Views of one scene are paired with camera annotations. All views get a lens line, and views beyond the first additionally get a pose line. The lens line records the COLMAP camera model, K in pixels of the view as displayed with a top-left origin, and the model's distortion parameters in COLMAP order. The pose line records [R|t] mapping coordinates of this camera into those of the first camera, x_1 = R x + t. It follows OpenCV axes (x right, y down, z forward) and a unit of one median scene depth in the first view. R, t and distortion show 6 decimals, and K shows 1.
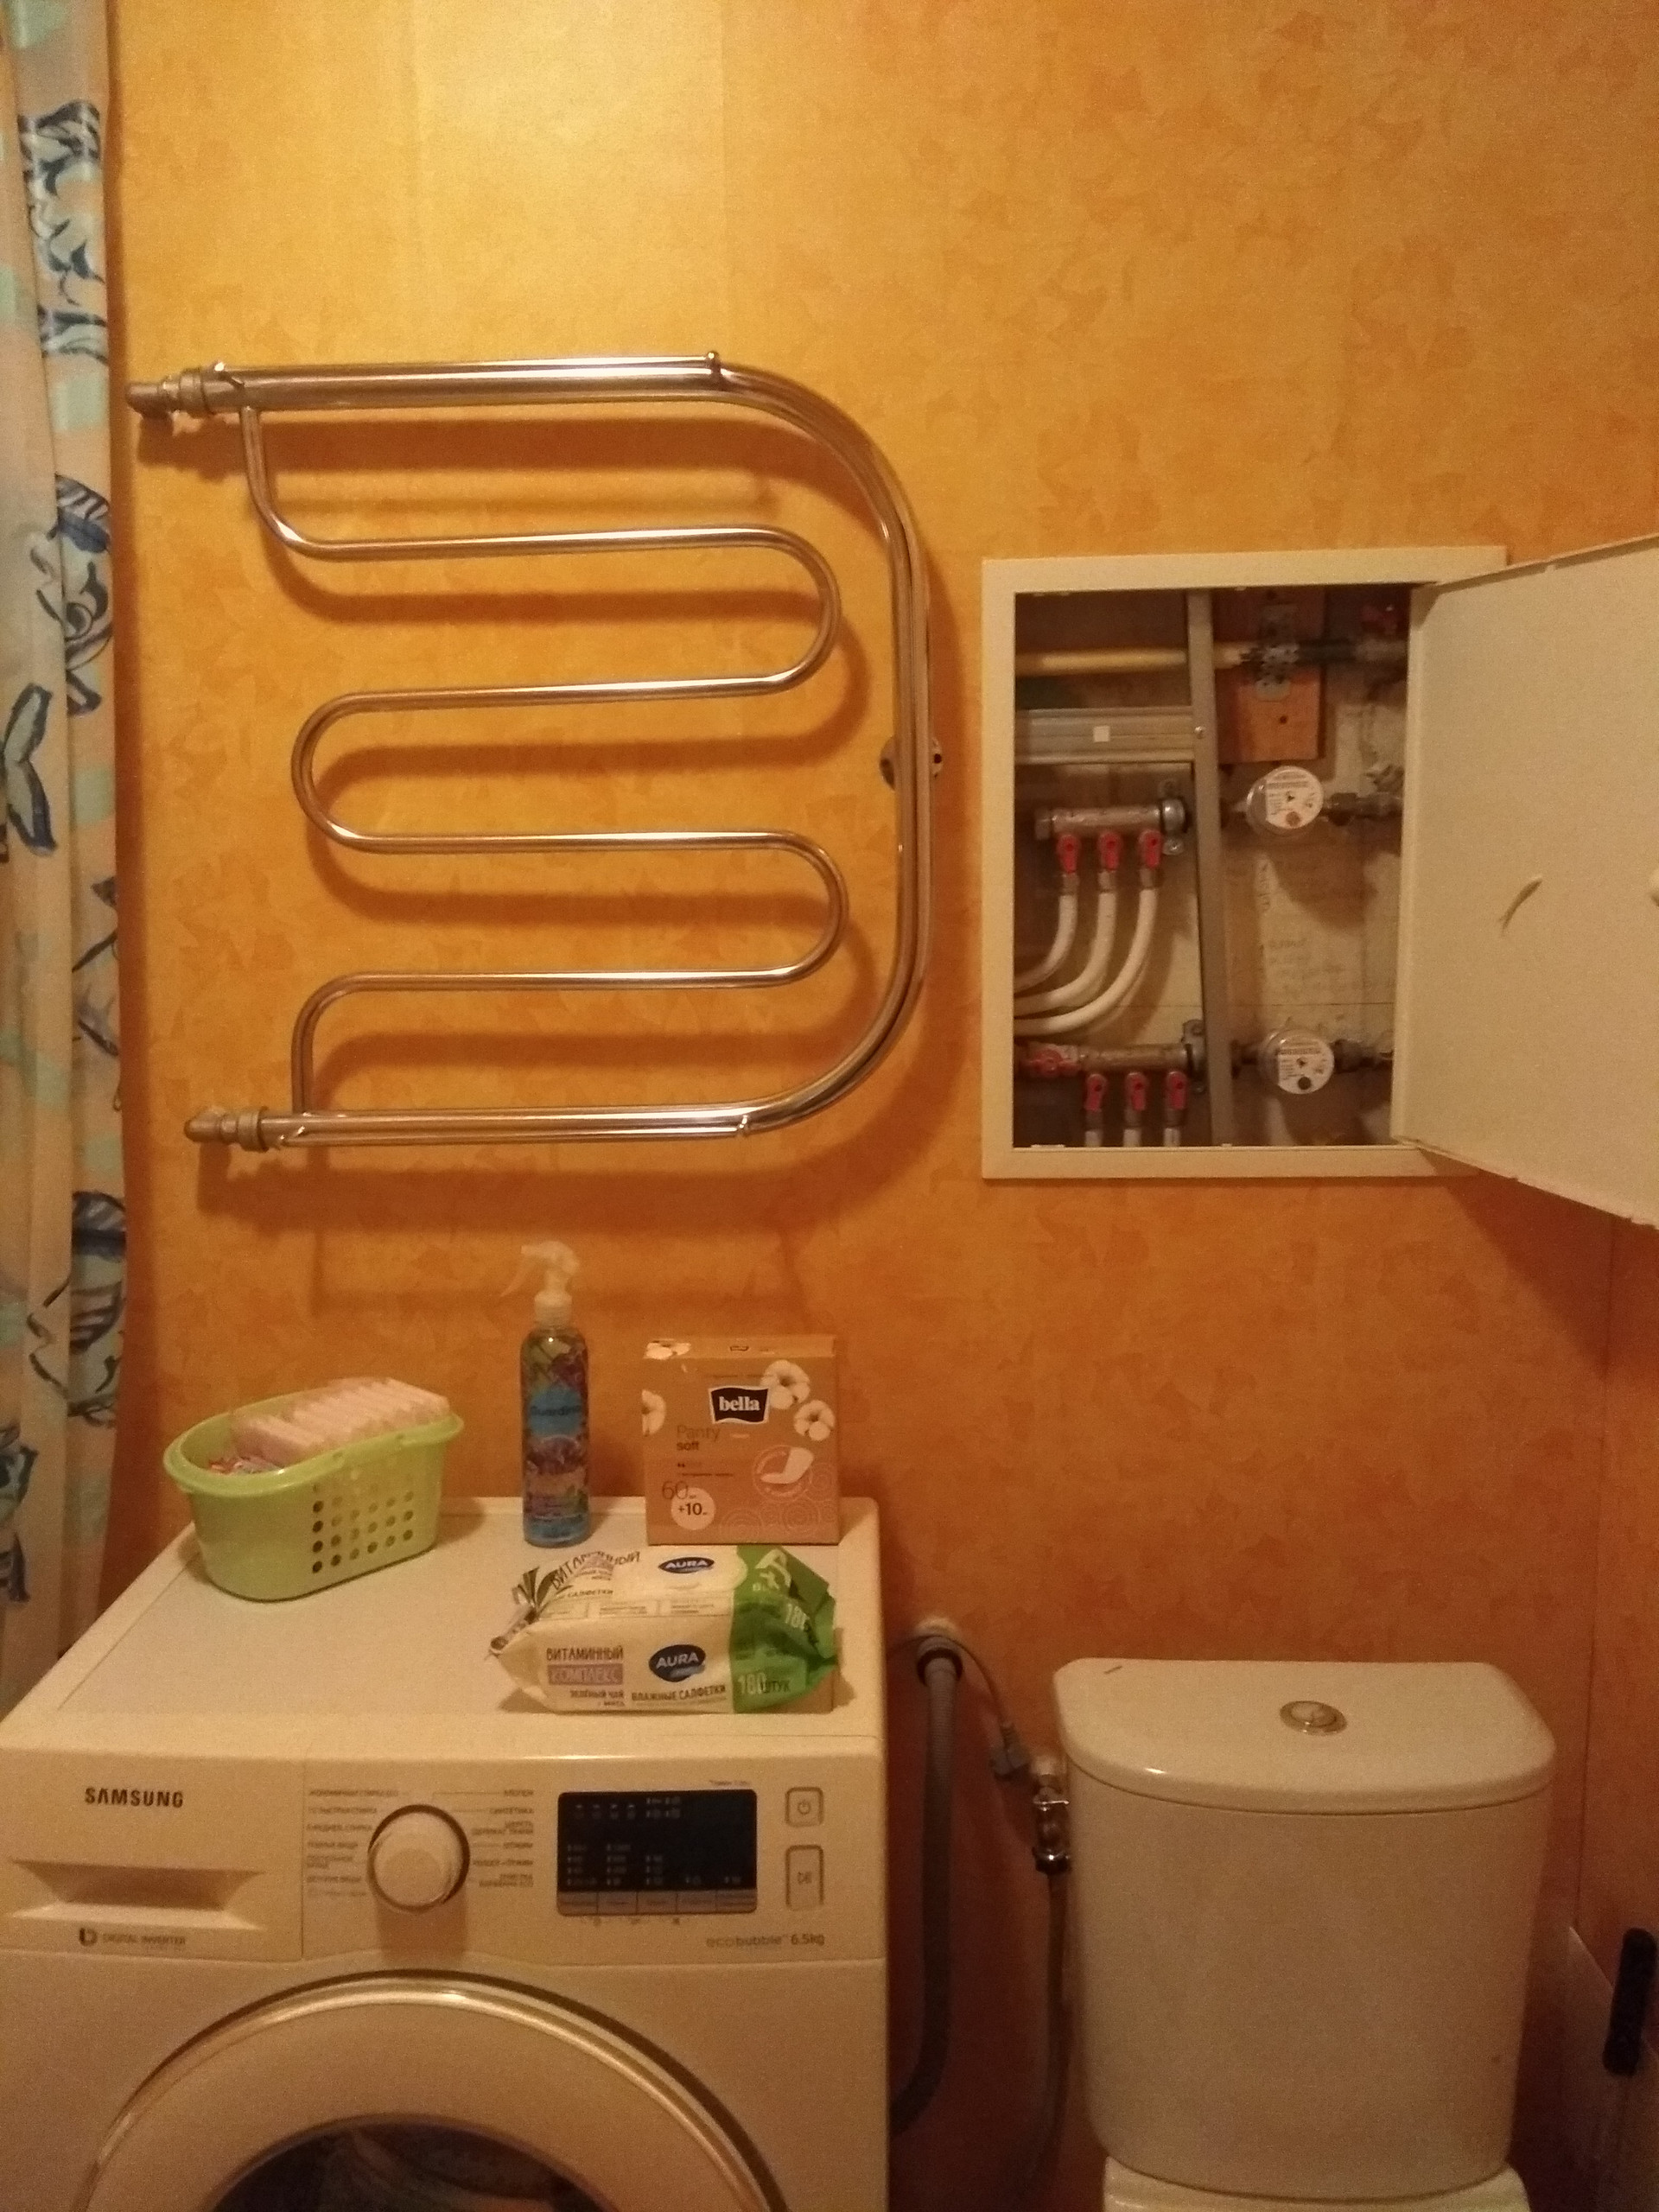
lens RADIAL K [[1897.8, 0, 829.0], [0, 1897.8, 1090.8], [0, 0, 1]] dist [0.002530, -0.002596]
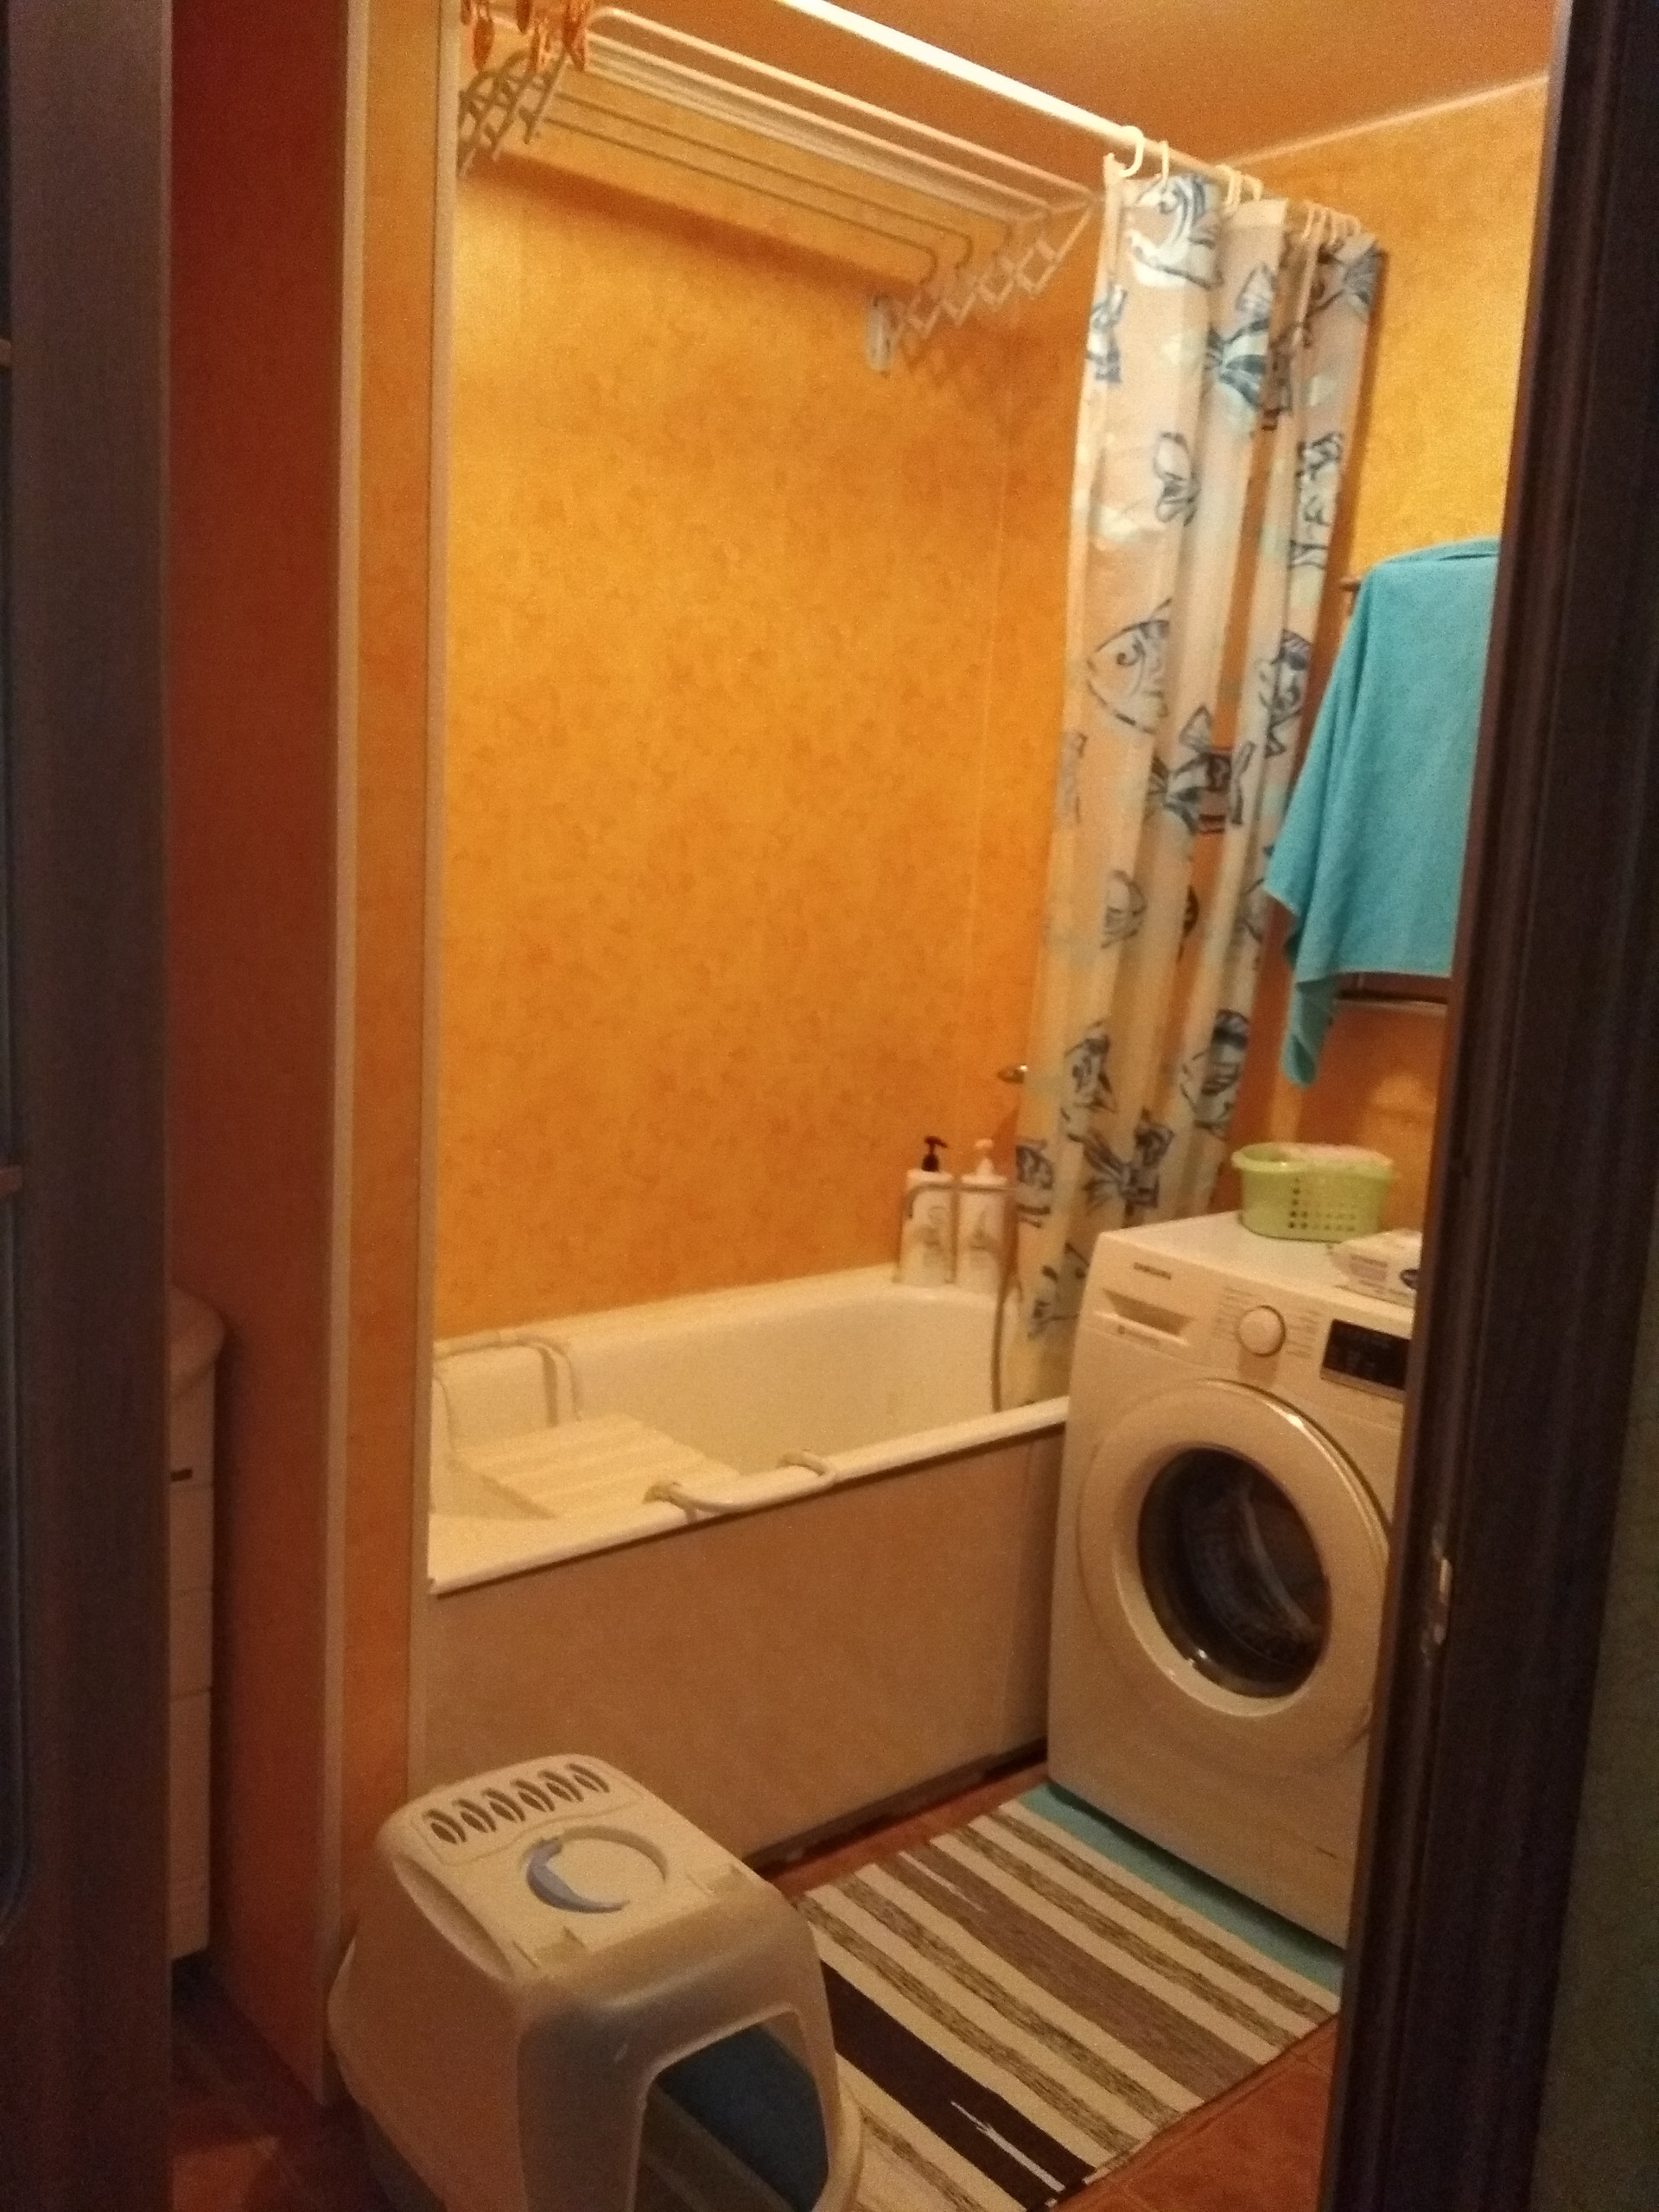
lens RADIAL K [[1798.1, 0, 814.5], [0, 1798.1, 1100.6], [0, 0, 1]] dist [0.116185, -0.203247]
pose [[0.705885, 0.181080, -0.684789, 0.596006], [-0.182824, 0.980590, 0.070843, 0.094902], [0.684326, 0.075189, 0.725290, -0.610725]]
